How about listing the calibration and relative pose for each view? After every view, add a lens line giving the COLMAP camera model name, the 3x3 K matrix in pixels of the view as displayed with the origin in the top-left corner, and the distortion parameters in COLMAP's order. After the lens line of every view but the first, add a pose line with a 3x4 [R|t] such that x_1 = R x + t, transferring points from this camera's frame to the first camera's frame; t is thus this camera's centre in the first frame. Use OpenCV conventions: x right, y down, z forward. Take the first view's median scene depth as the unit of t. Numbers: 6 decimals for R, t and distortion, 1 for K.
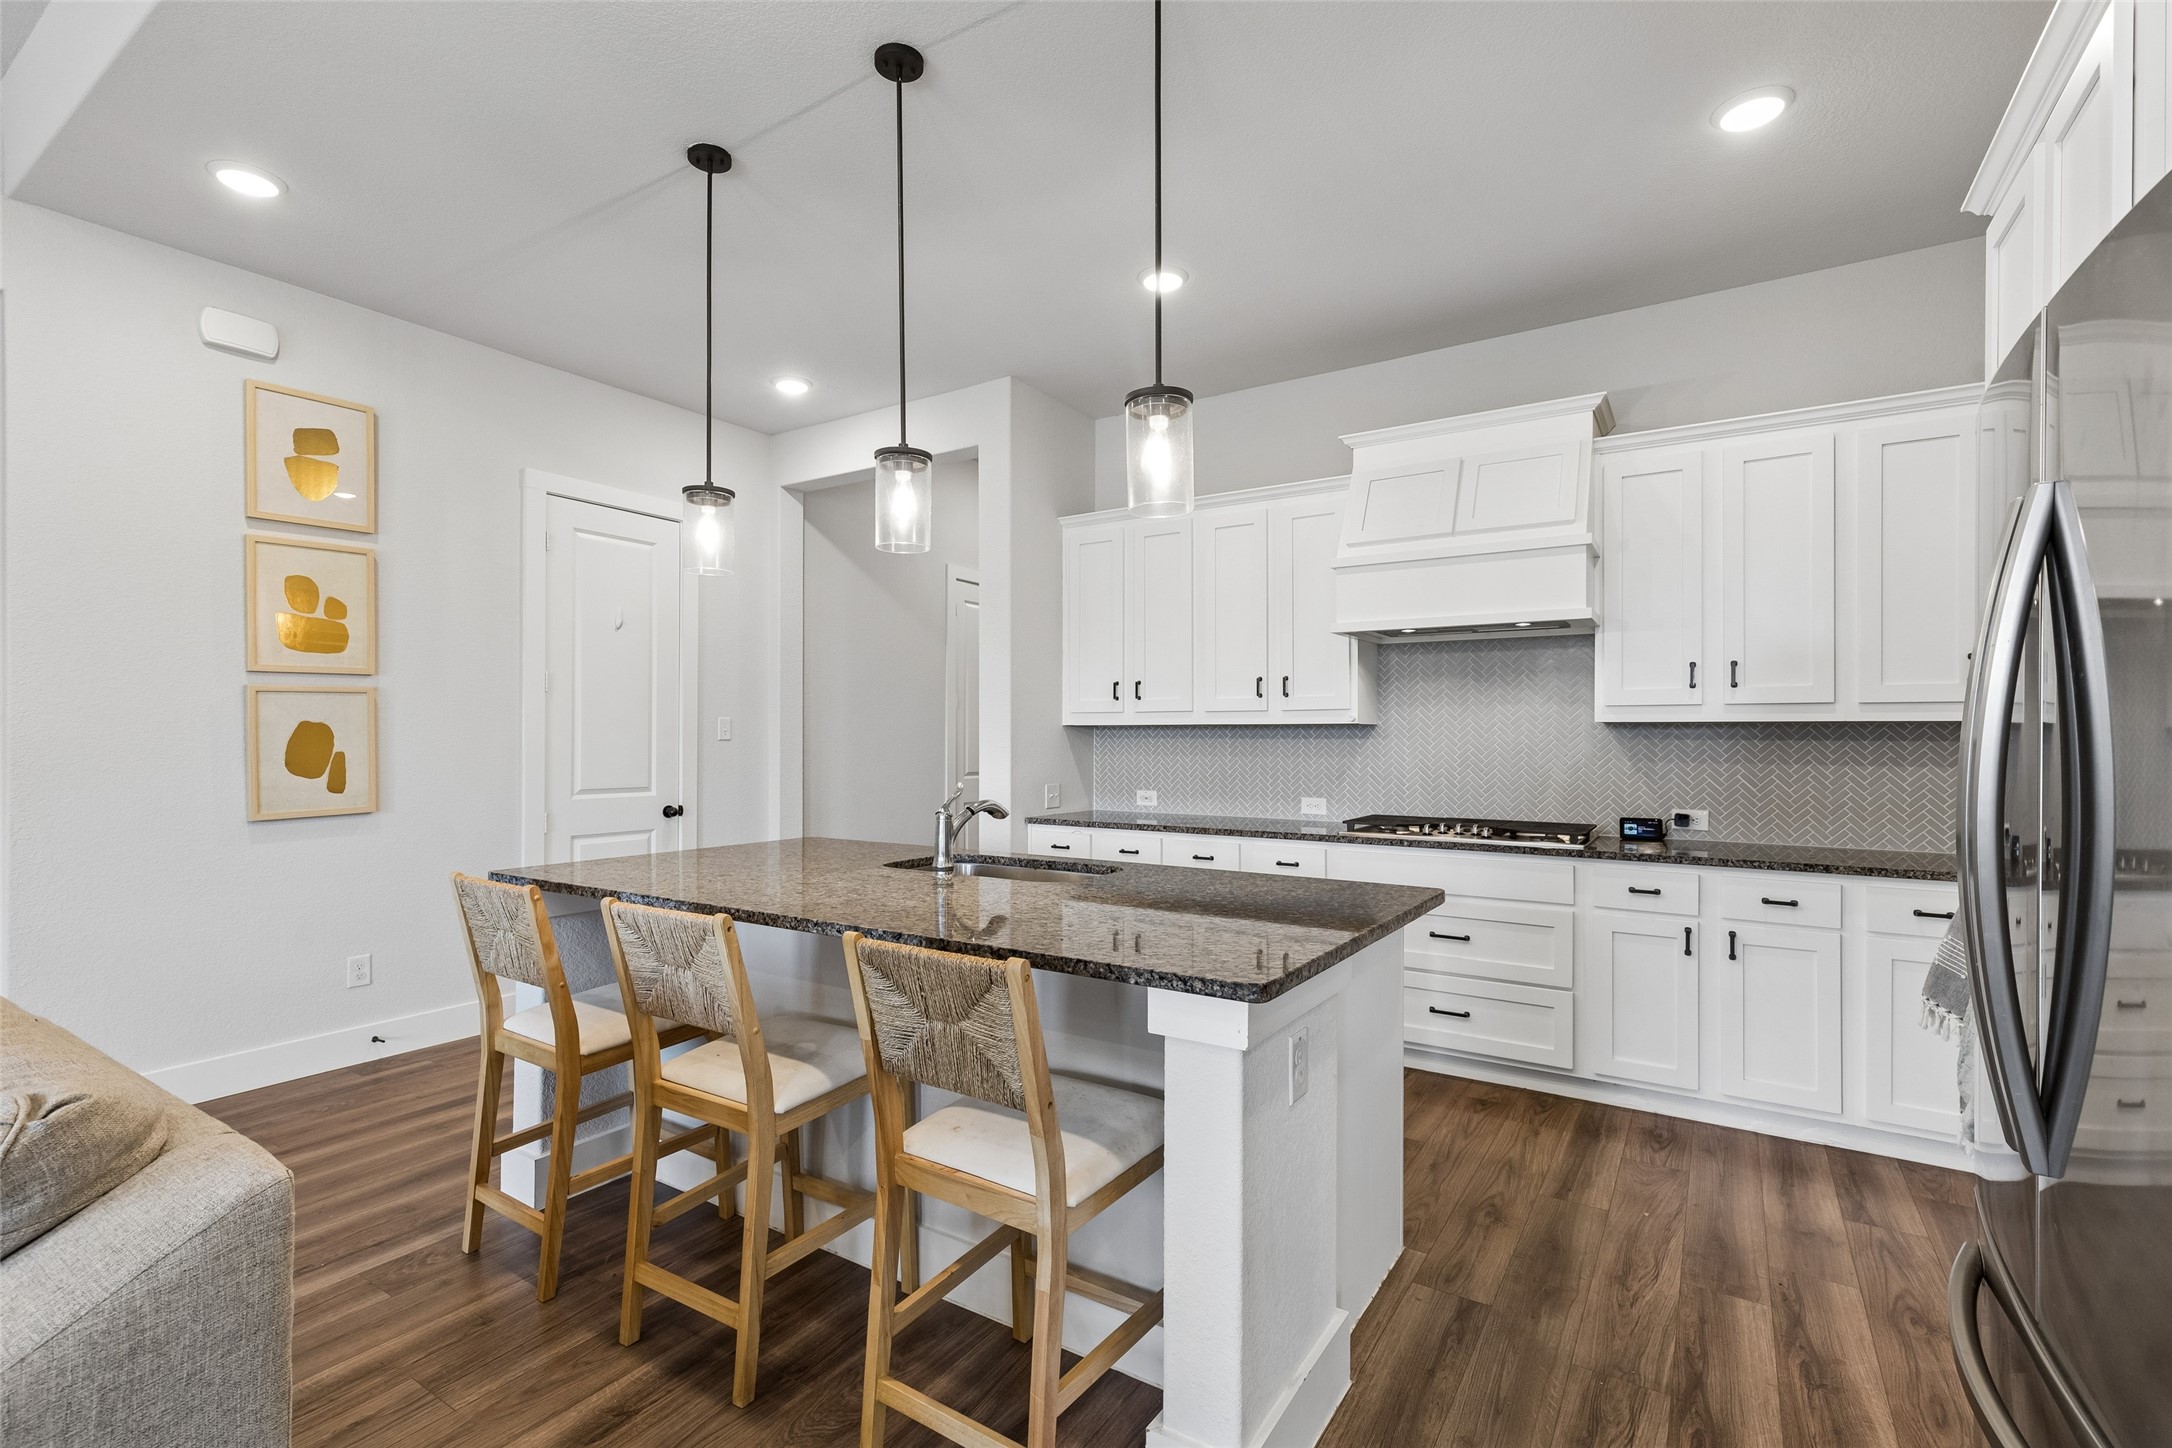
lens RADIAL K [[975.3, 0, 1081.4], [0, 975.3, 730.1], [0, 0, 1]] dist [-0.002437, 0.002132]
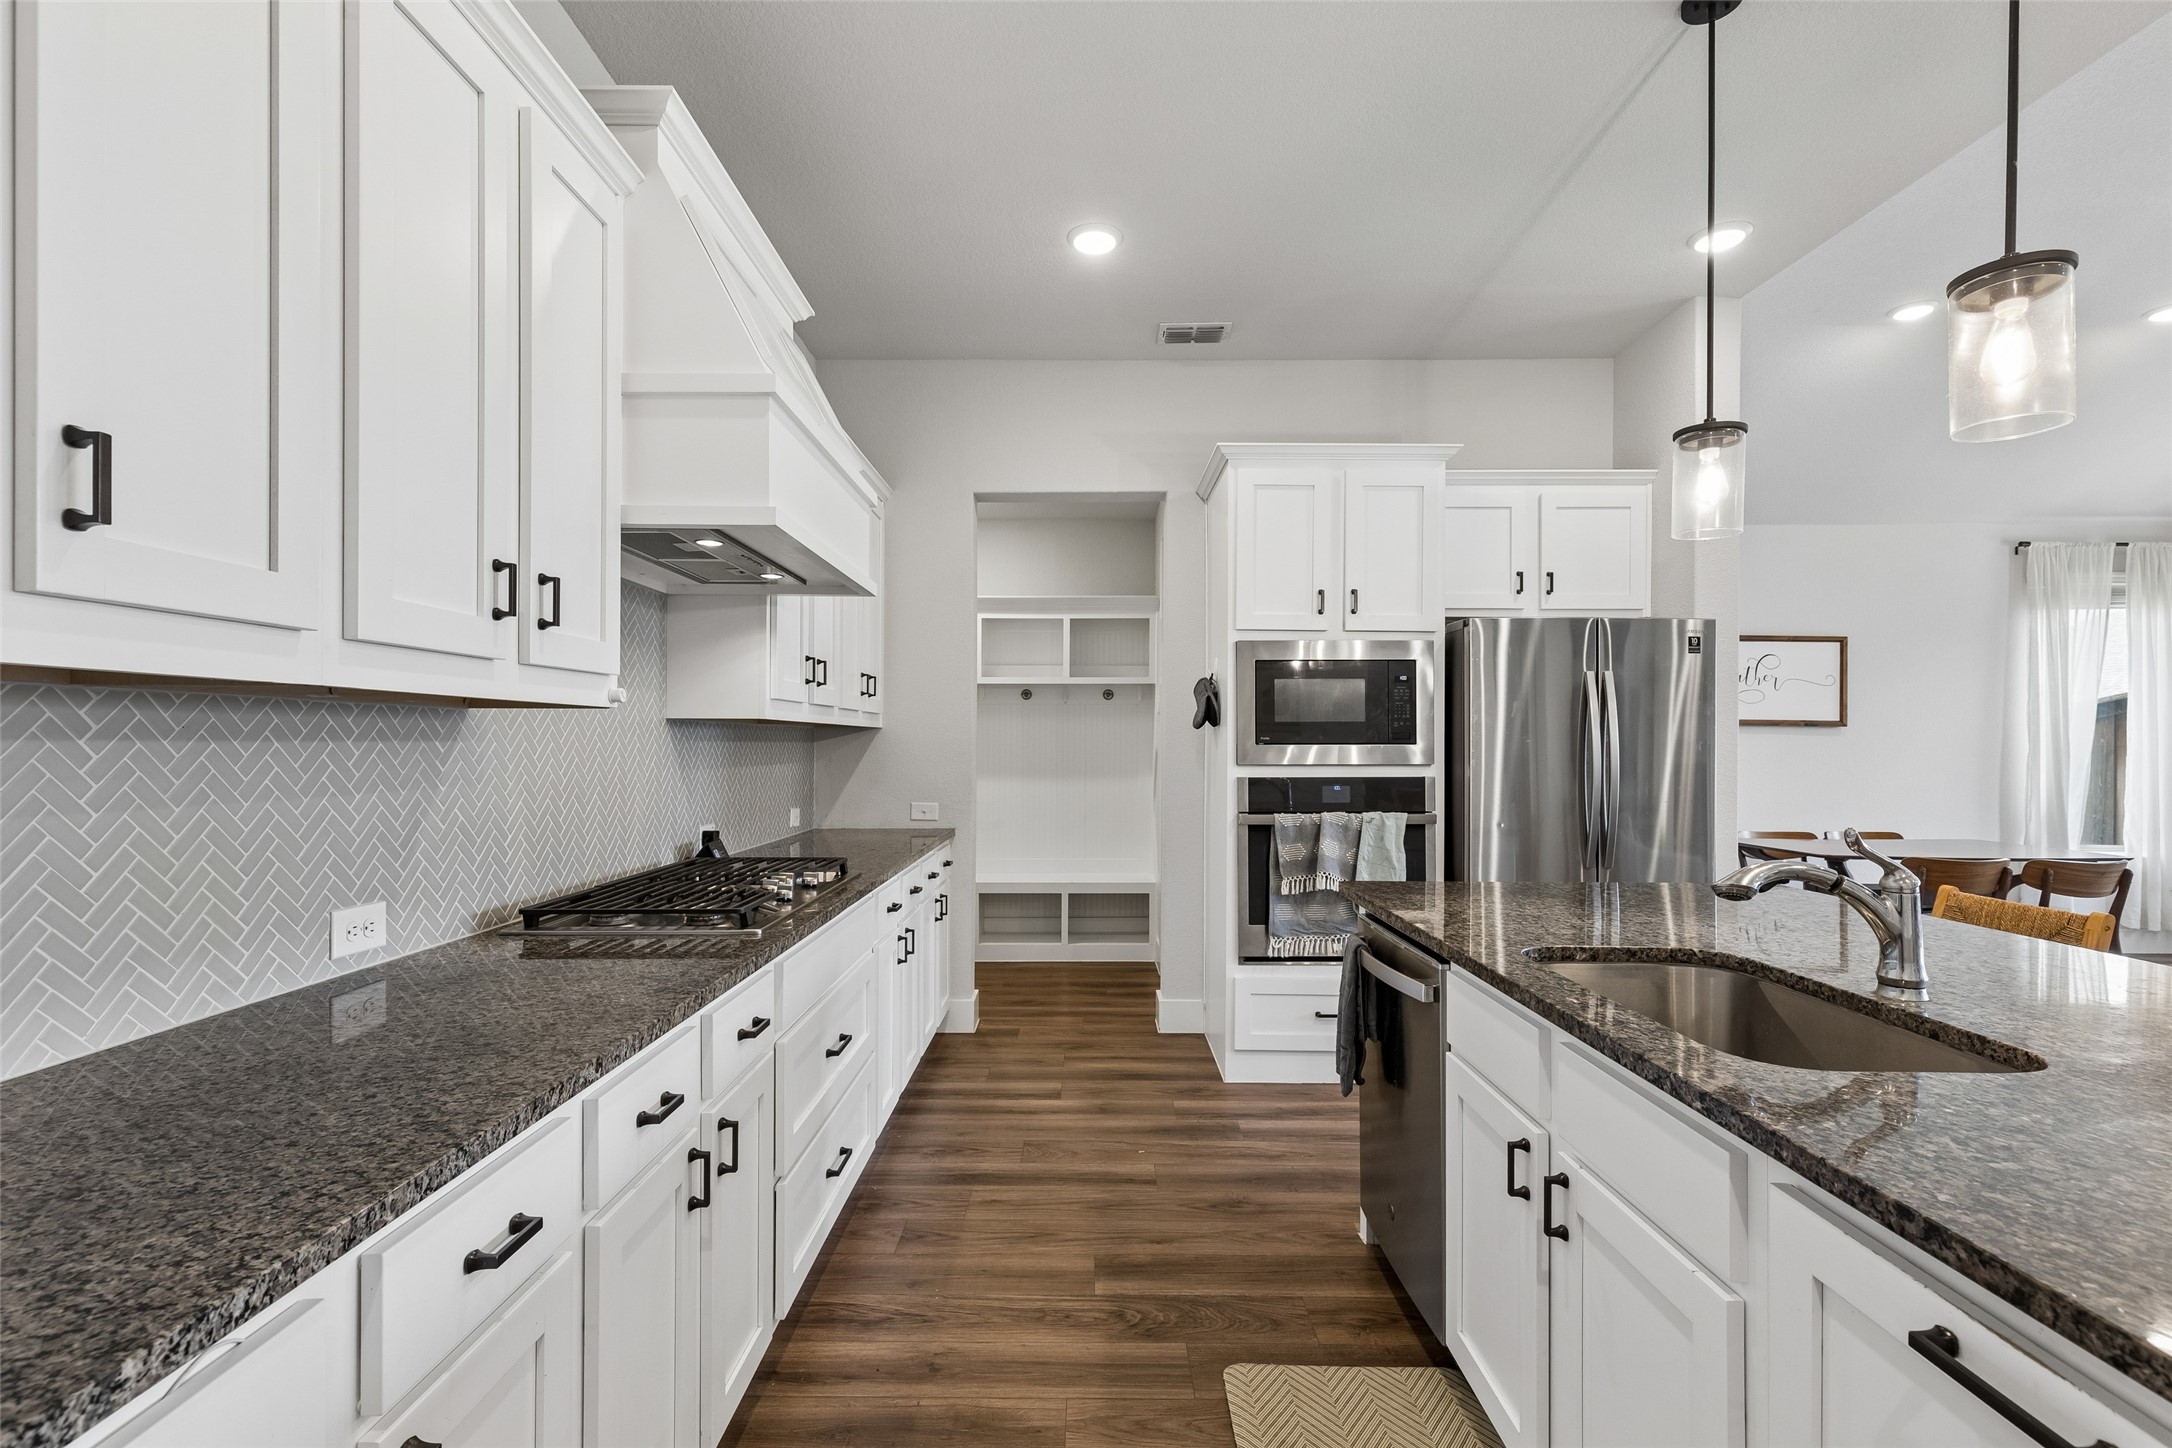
lens RADIAL K [[975.3, 0, 1080.8], [0, 975.3, 737.8], [0, 0, 1]] dist [-0.002437, 0.002132]
pose [[-0.535378, -0.000275, 0.844613, -0.239742], [-0.008946, 0.999946, -0.005345, 0.008185], [-0.844565, -0.010418, -0.535351, 1.125061]]
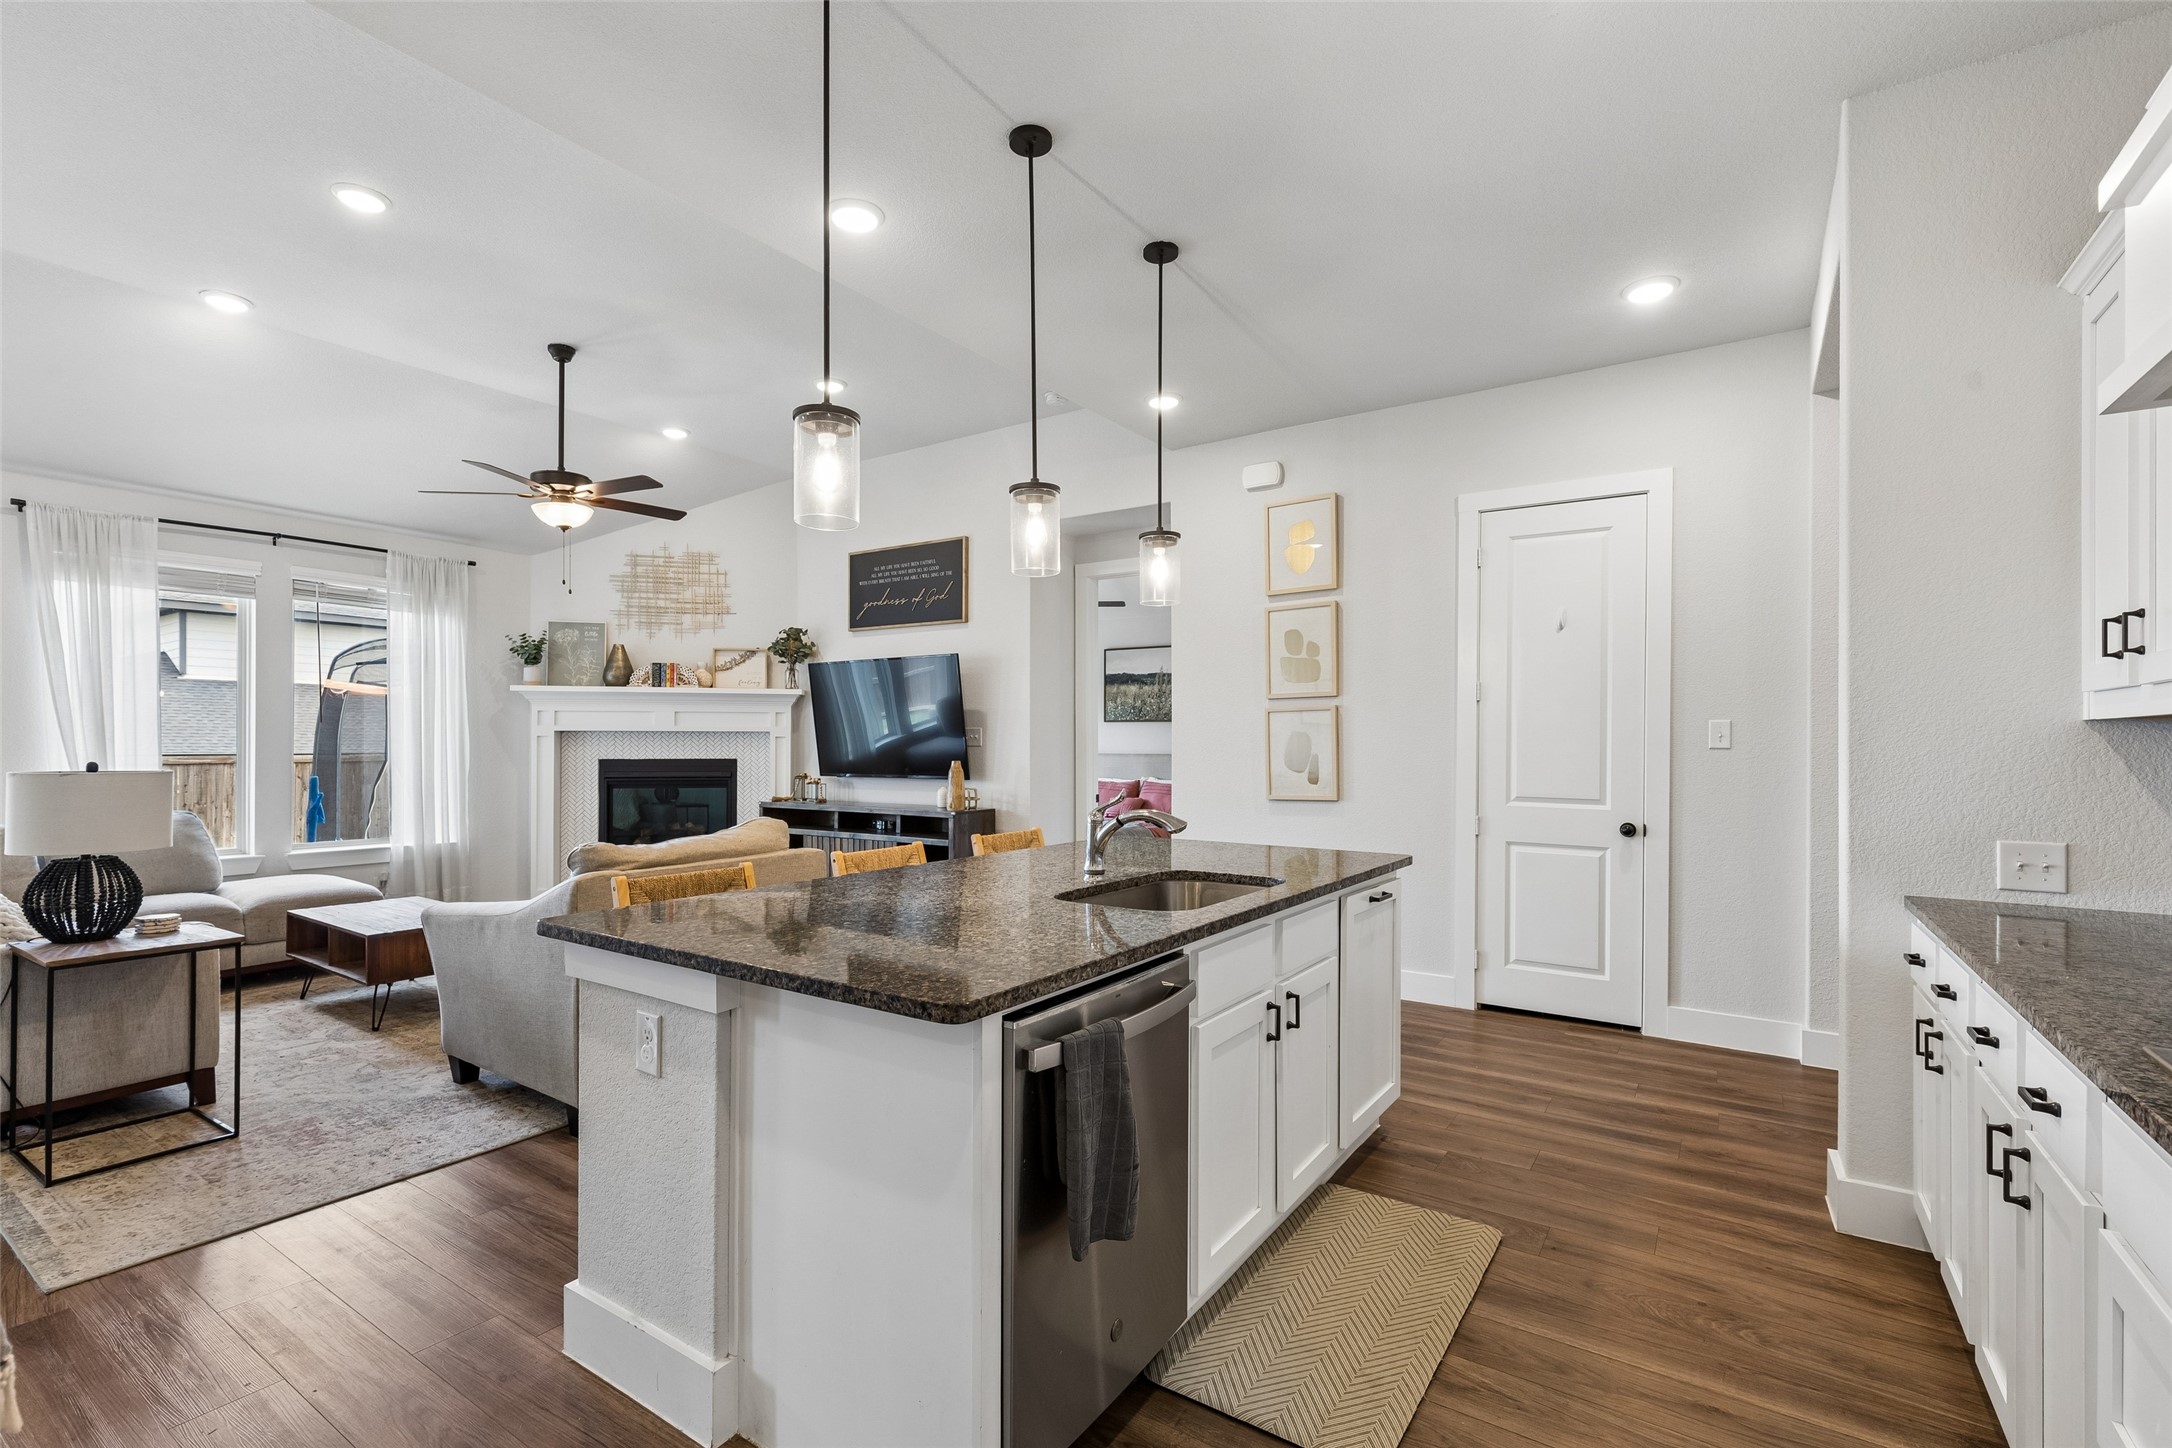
lens RADIAL K [[975.3, 0, 1070.2], [0, 975.3, 747.9], [0, 0, 1]] dist [-0.002437, 0.002132]
pose [[-0.022986, 0.004215, -0.999727, 0.588496], [0.002212, 0.999989, 0.004165, 0.006982], [0.999733, -0.002115, -0.022995, 0.663559]]
